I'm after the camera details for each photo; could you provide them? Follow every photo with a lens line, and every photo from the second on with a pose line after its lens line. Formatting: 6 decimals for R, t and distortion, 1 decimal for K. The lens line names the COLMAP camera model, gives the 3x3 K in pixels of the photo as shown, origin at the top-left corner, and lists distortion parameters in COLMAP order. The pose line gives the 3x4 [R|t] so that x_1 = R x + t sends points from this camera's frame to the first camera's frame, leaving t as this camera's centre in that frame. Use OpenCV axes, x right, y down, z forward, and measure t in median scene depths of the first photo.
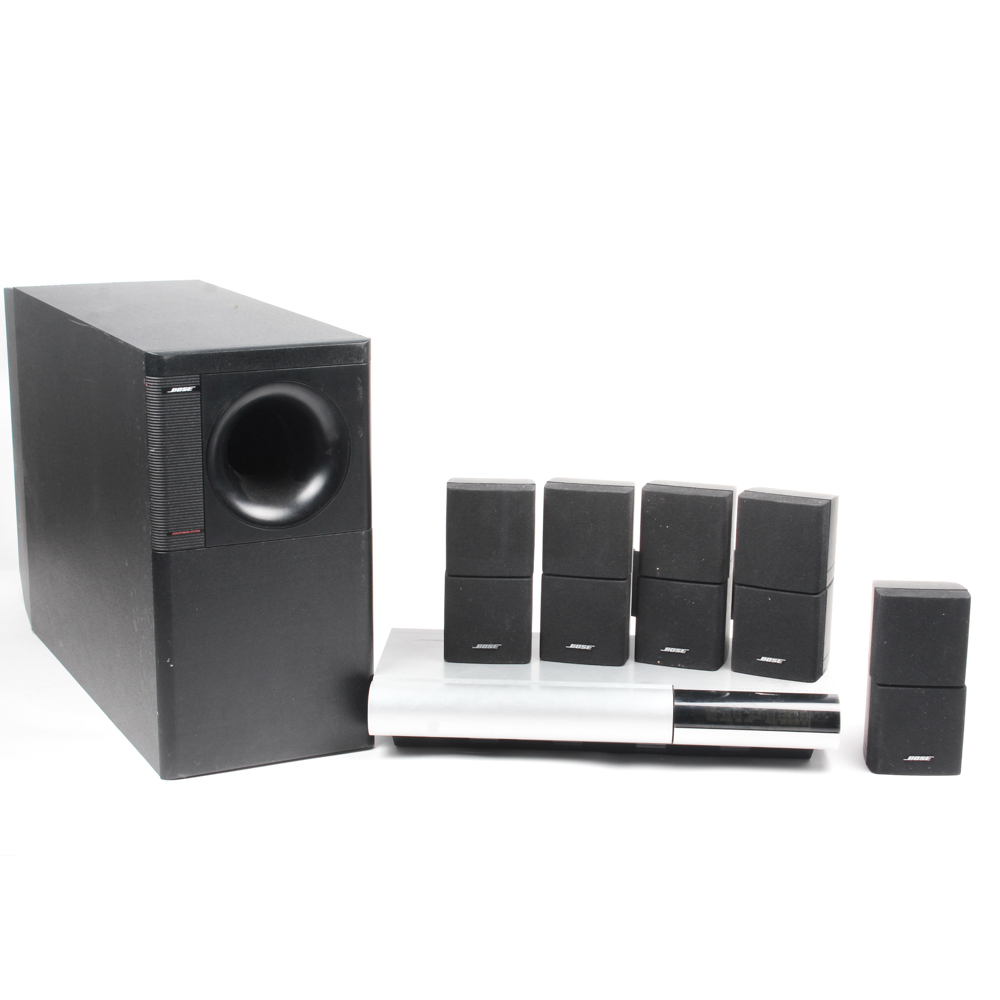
lens RADIAL K [[2055.4, 0, 500.8], [0, 2055.4, 497.4], [0, 0, 1]] dist [0.080372, 0.000000]
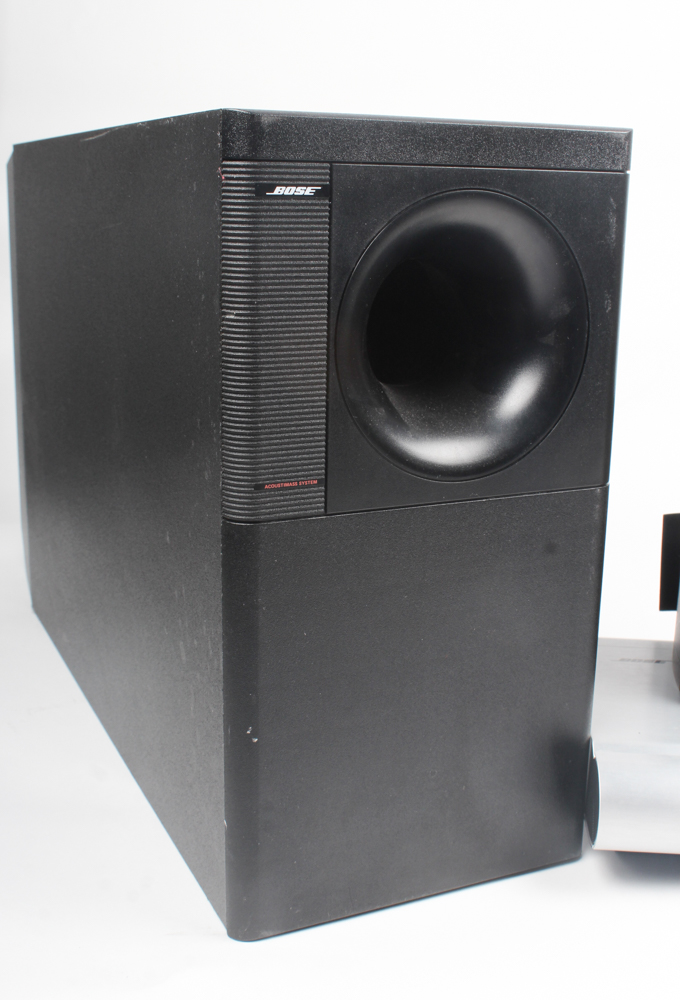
lens RADIAL K [[1240.0, 0, 340.2], [0, 1240.0, 463.3], [0, 0, 1]] dist [-0.097185, 0.000000]
pose [[0.999715, 0.017084, -0.016673, -0.134558], [-0.017109, 0.999853, -0.001393, 0.011900], [0.016647, 0.001678, 0.999860, 0.690687]]
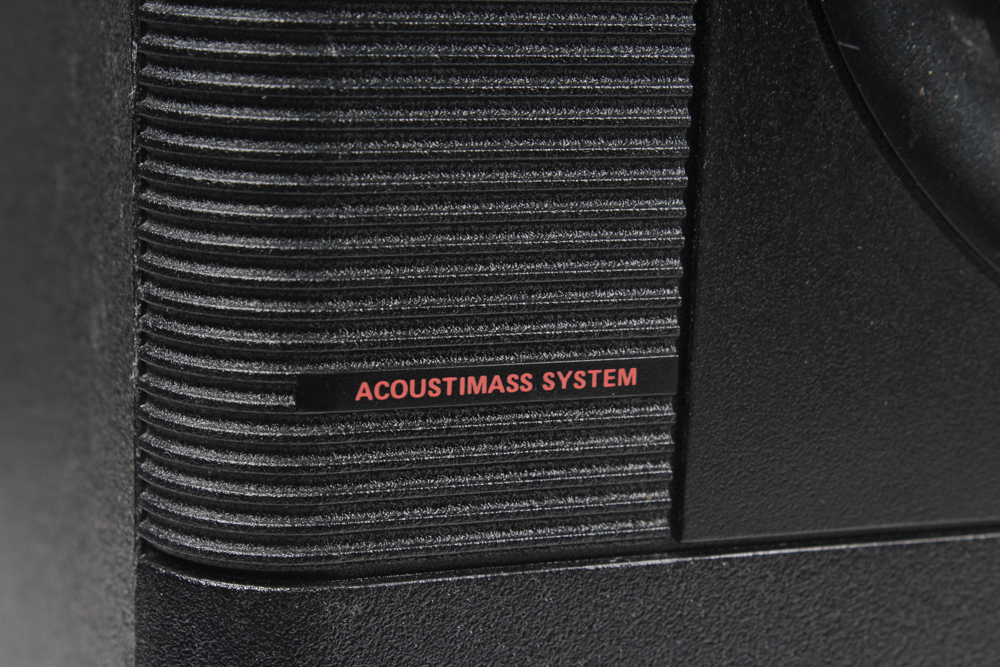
lens RADIAL K [[2425.0, 0, 501.1], [0, 2425.0, 333.5], [0, 0, 1]] dist [0.032991, 0.000000]
pose [[0.994017, 0.050406, -0.096899, -0.140624], [-0.052352, 0.998473, -0.017645, 0.016439], [0.095861, 0.022613, 0.995138, 0.880246]]
